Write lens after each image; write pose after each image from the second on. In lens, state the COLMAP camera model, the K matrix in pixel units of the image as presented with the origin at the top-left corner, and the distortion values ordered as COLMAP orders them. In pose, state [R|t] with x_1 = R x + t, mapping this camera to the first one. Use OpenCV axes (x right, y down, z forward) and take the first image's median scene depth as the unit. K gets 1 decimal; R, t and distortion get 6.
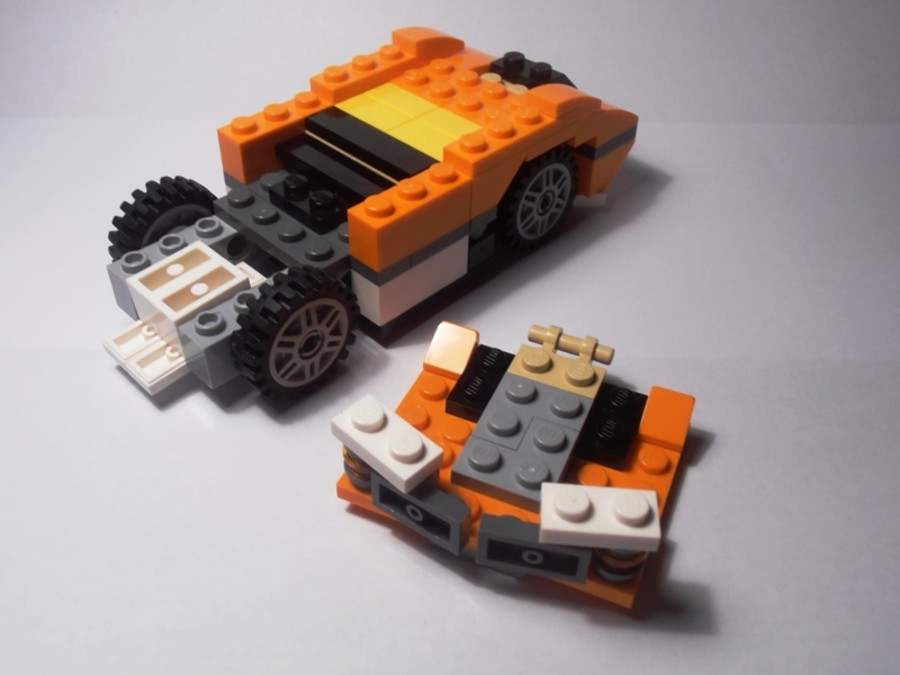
lens RADIAL K [[911.3, 0, 458.2], [0, 911.3, 345.3], [0, 0, 1]] dist [0.008172, 0.000000]
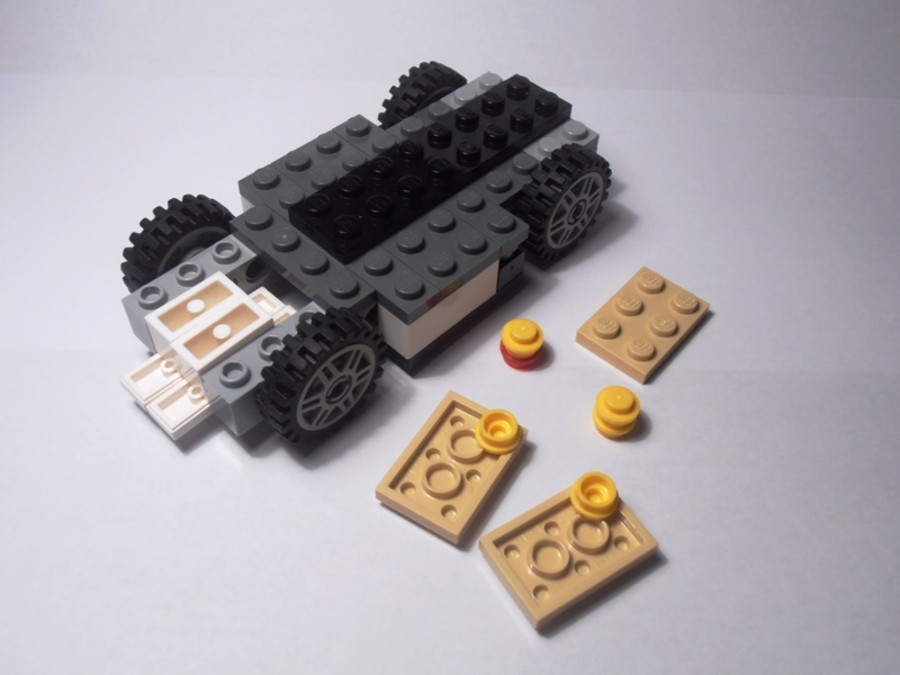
lens RADIAL K [[911.3, 0, 454.9], [0, 911.3, 340.4], [0, 0, 1]] dist [0.008172, 0.000000]
pose [[0.999952, 0.007224, 0.006670, -0.040948], [-0.008040, 0.991246, 0.131780, -0.164167], [-0.005659, -0.131827, 0.991257, 0.045548]]
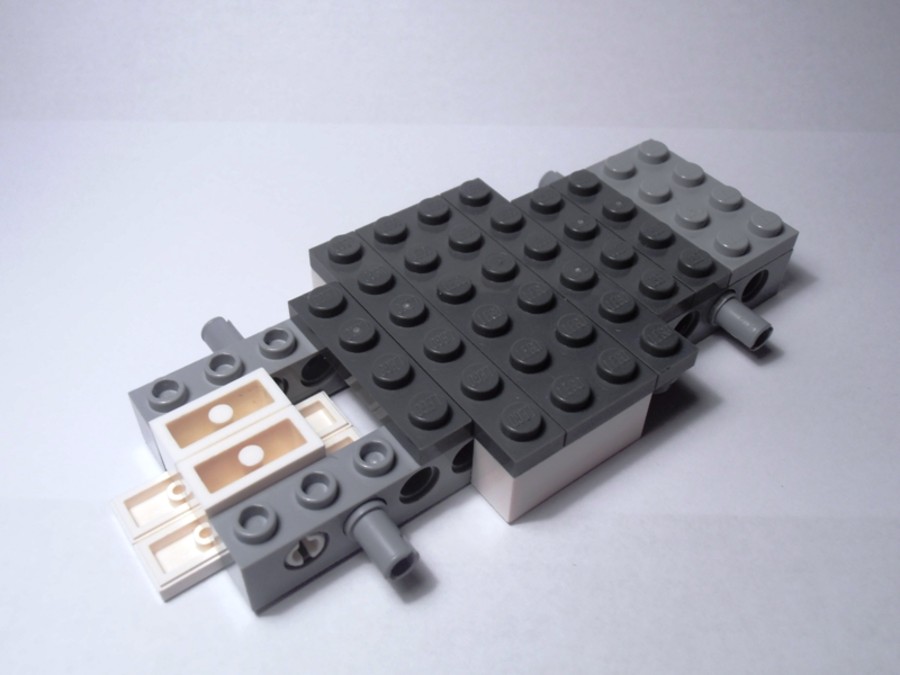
lens RADIAL K [[911.3, 0, 446.8], [0, 911.3, 339.8], [0, 0, 1]] dist [0.008172, 0.000000]
pose [[0.987470, 0.115217, -0.107832, -0.070810], [-0.111061, 0.992848, 0.043808, -0.174707], [0.112108, -0.031283, 0.993203, 0.322066]]
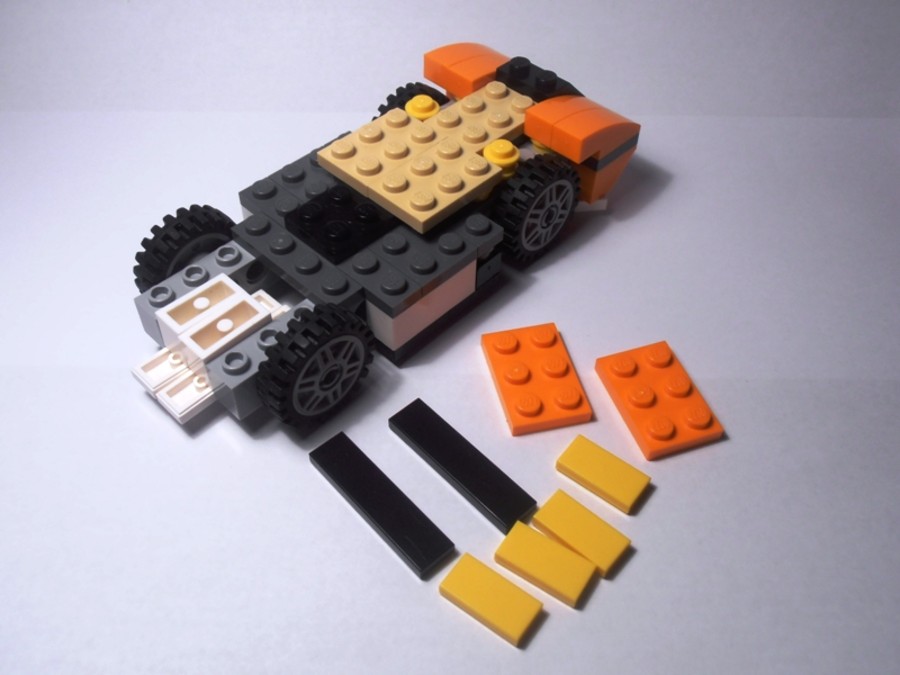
lens RADIAL K [[911.3, 0, 452.8], [0, 911.3, 339.3], [0, 0, 1]] dist [0.008172, 0.000000]
pose [[0.999986, -0.005157, -0.000964, -0.015360], [0.005230, 0.994310, 0.106398, -0.142859], [0.000410, -0.106401, 0.994323, -0.049845]]
